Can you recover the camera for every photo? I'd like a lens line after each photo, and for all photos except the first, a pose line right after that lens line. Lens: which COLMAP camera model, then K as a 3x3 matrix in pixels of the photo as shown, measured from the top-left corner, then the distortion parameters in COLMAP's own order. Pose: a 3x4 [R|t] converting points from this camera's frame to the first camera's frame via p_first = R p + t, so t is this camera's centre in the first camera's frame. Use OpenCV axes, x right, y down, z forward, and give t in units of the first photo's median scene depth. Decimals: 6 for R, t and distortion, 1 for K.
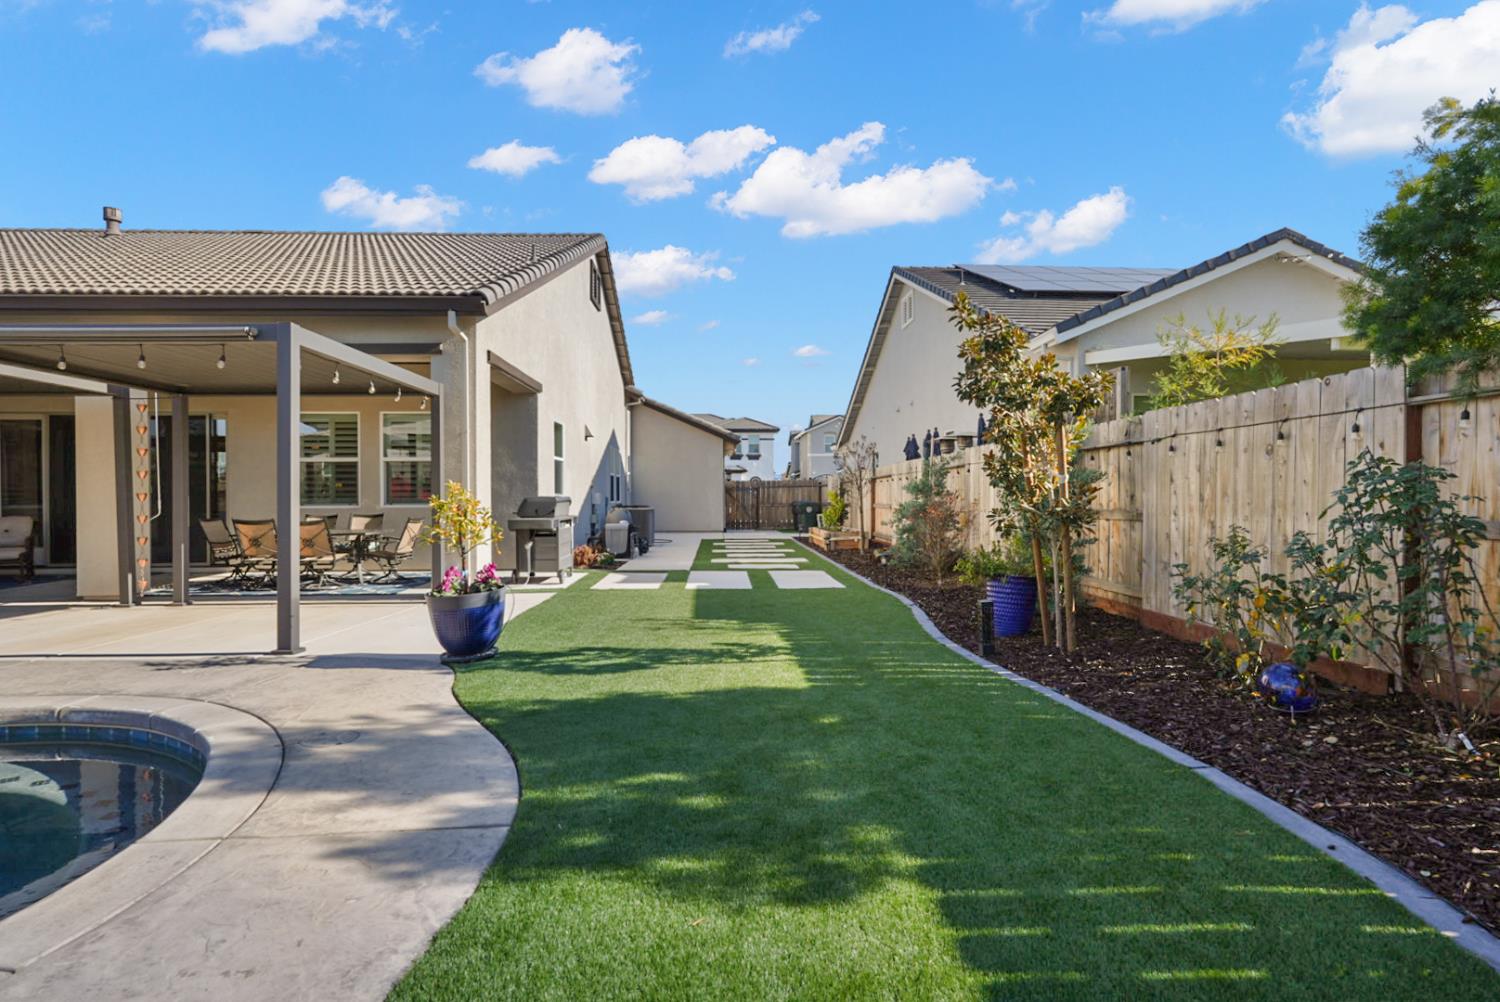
lens RADIAL K [[750.8, 0, 750.0], [0, 750.8, 501.0], [0, 0, 1]] dist [-0.000581, 0.000537]
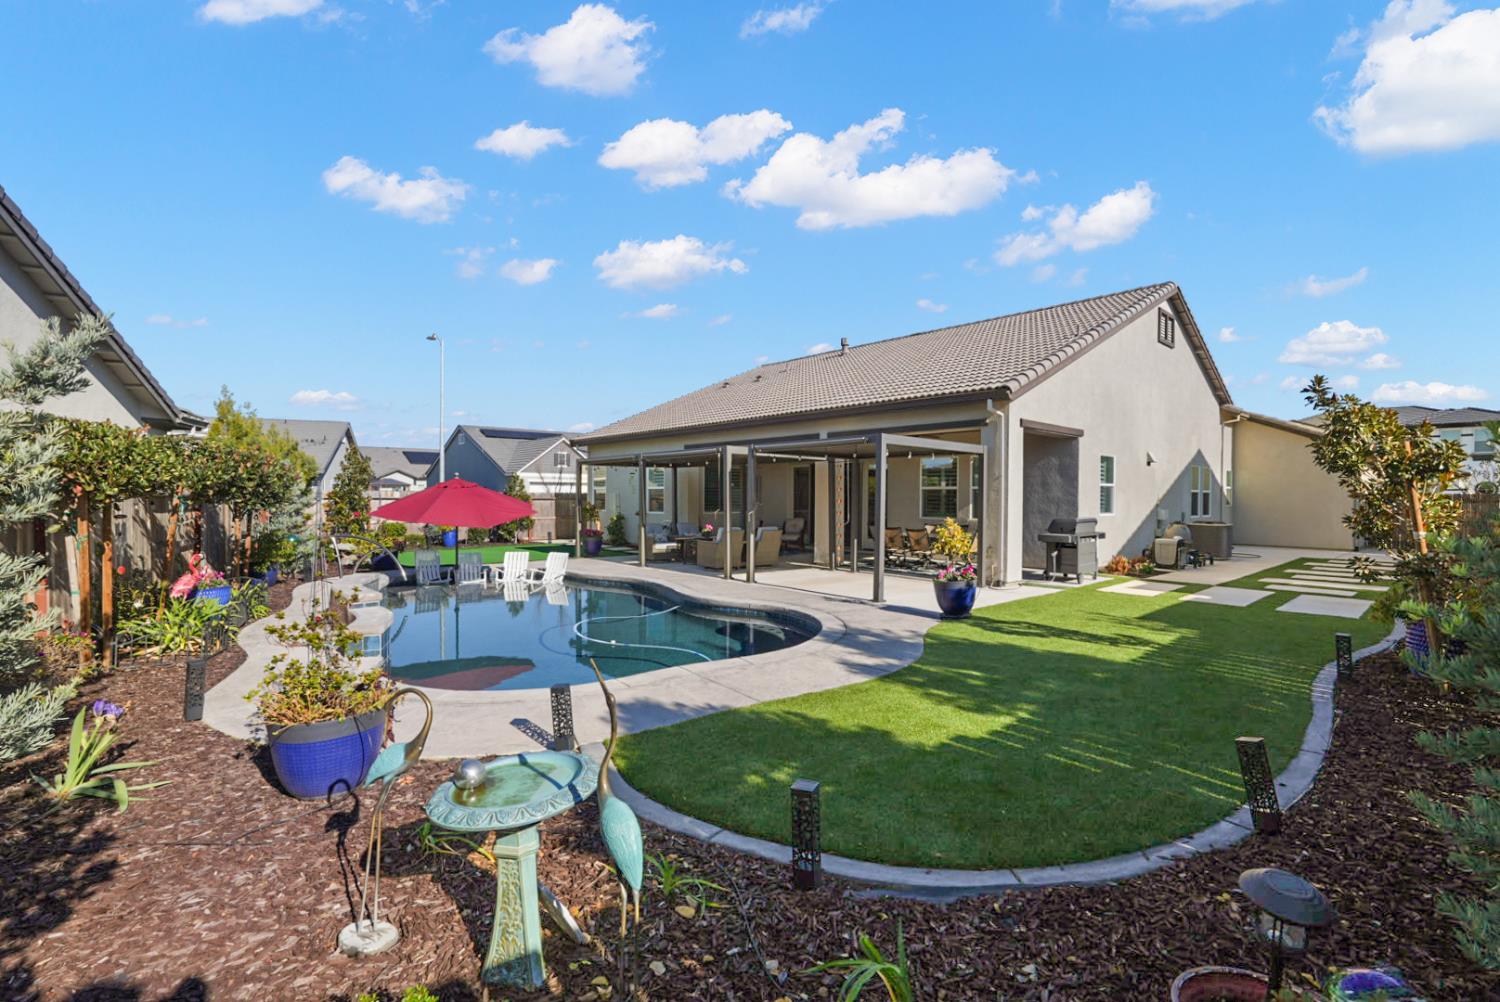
lens RADIAL K [[656.1, 0, 750.0], [0, 656.1, 501.0], [0, 0, 1]] dist [-0.012318, 0.000582]
pose [[0.641820, 0.015321, -0.766702, 0.309346], [-0.016406, 0.999846, 0.006246, -0.041517], [0.766680, 0.008570, 0.641973, -0.234085]]
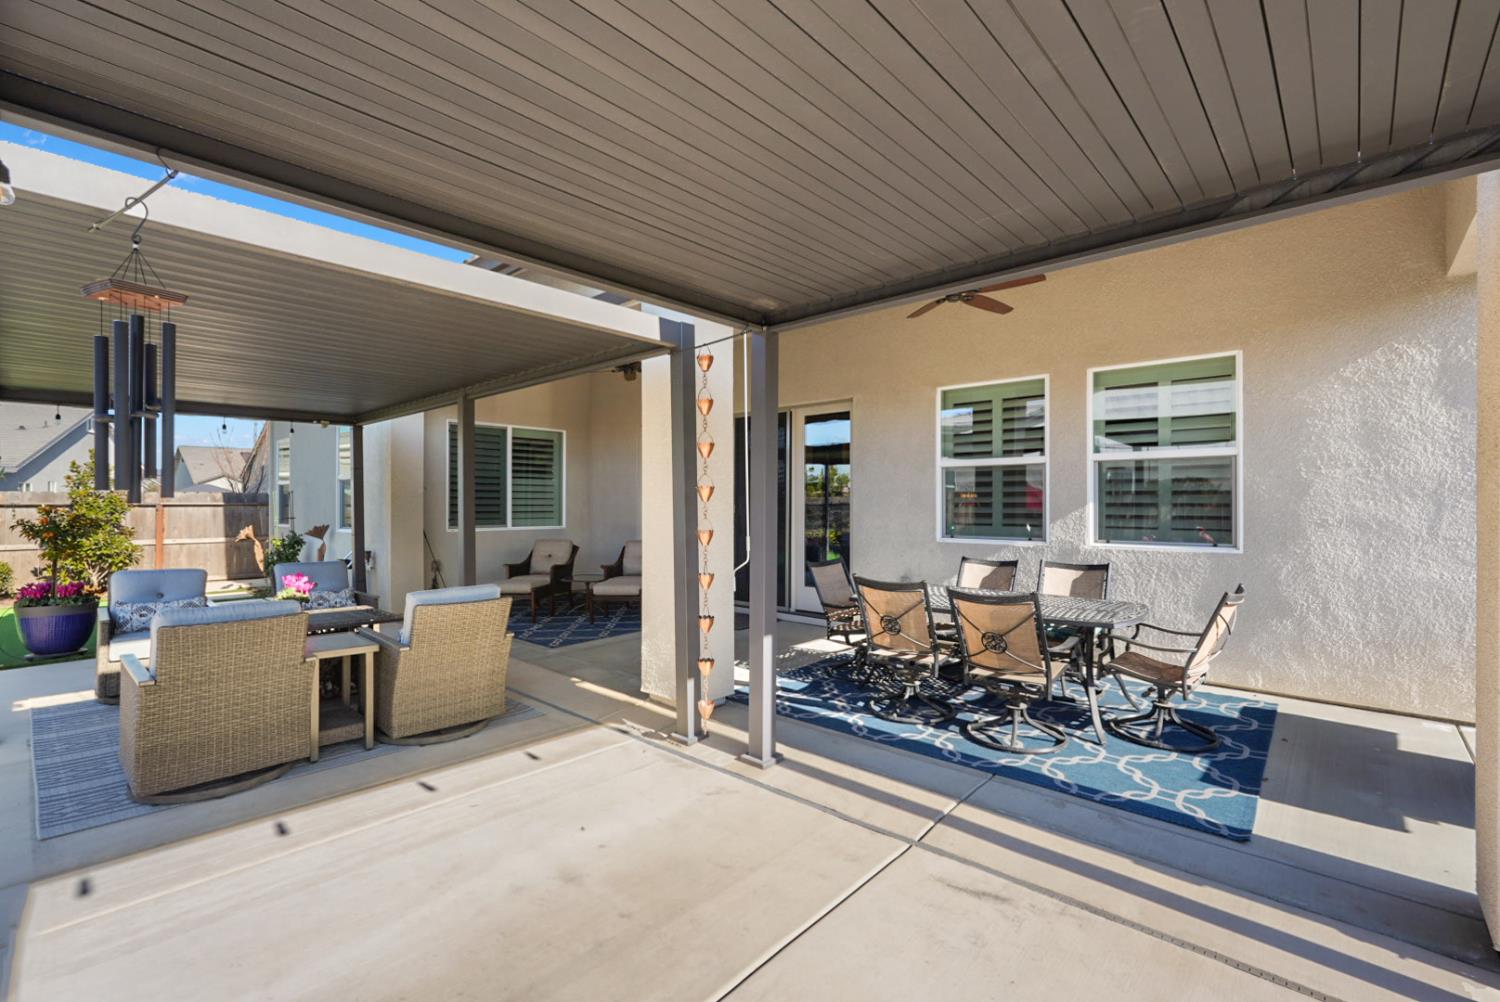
lens RADIAL K [[656.1, 0, 750.0], [0, 656.1, 501.0], [0, 0, 1]] dist [-0.012318, 0.000582]
pose [[0.722634, 0.001429, -0.691230, -0.461250], [-0.008845, 0.999935, -0.007180, -0.025813], [0.691174, 0.011302, 0.722600, 0.670120]]
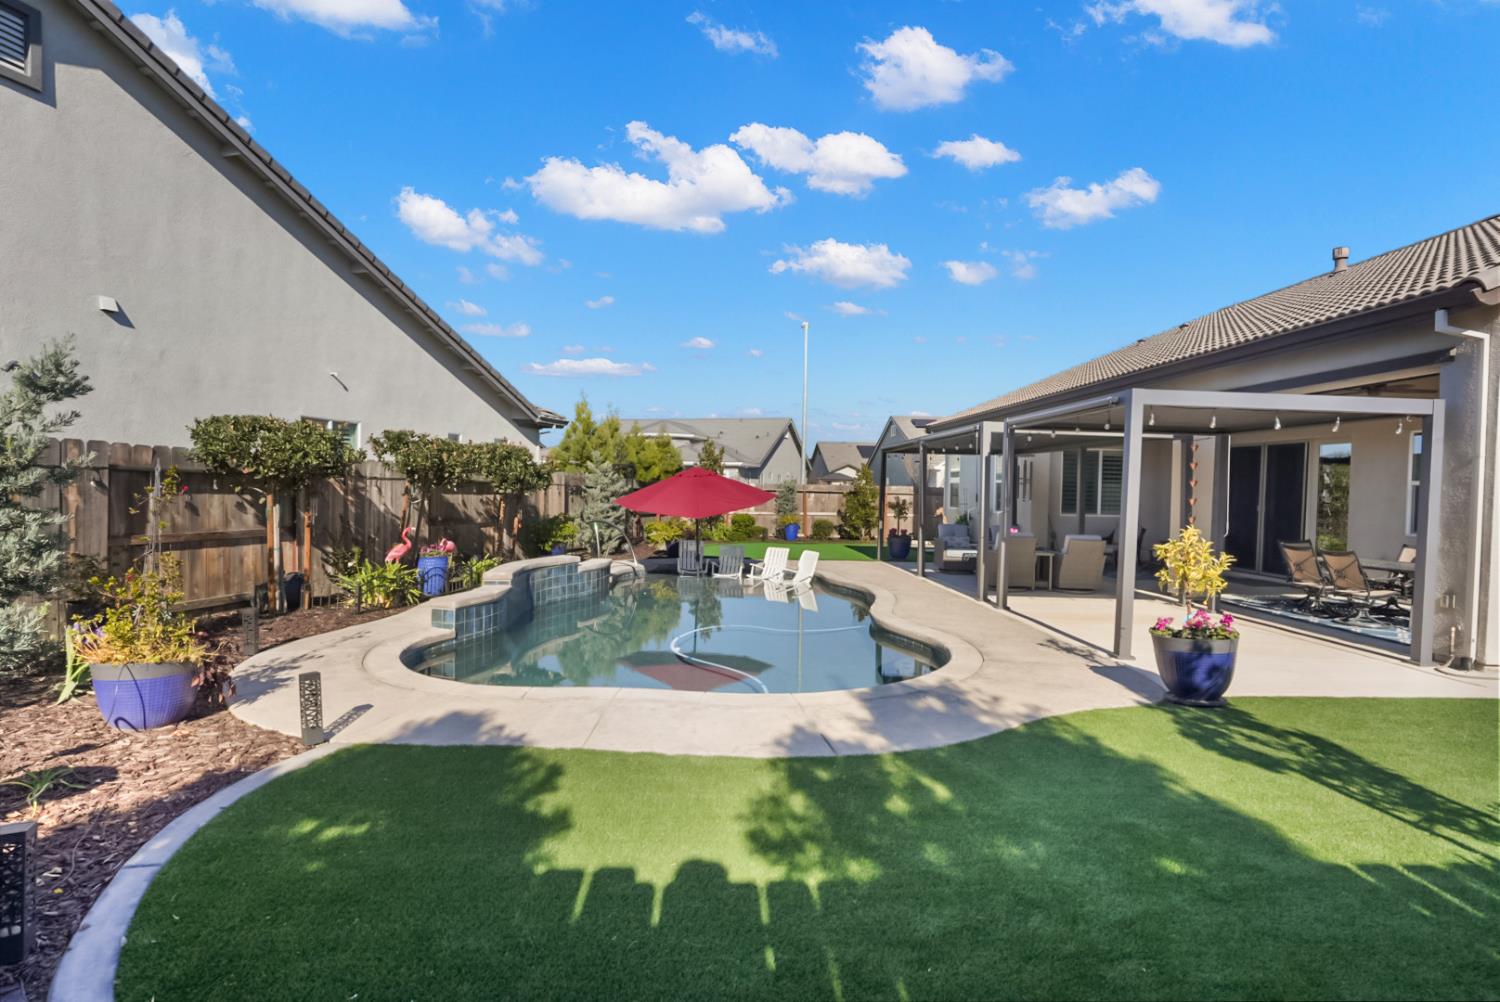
lens RADIAL K [[736.6, 0, 750.0], [0, 736.6, 501.0], [0, 0, 1]] dist [-0.000348, -0.000041]
pose [[0.030071, 0.025488, -0.999223, 0.363845], [-0.030995, 0.999218, 0.024555, -0.041171], [0.999067, 0.030232, 0.030838, 0.223530]]
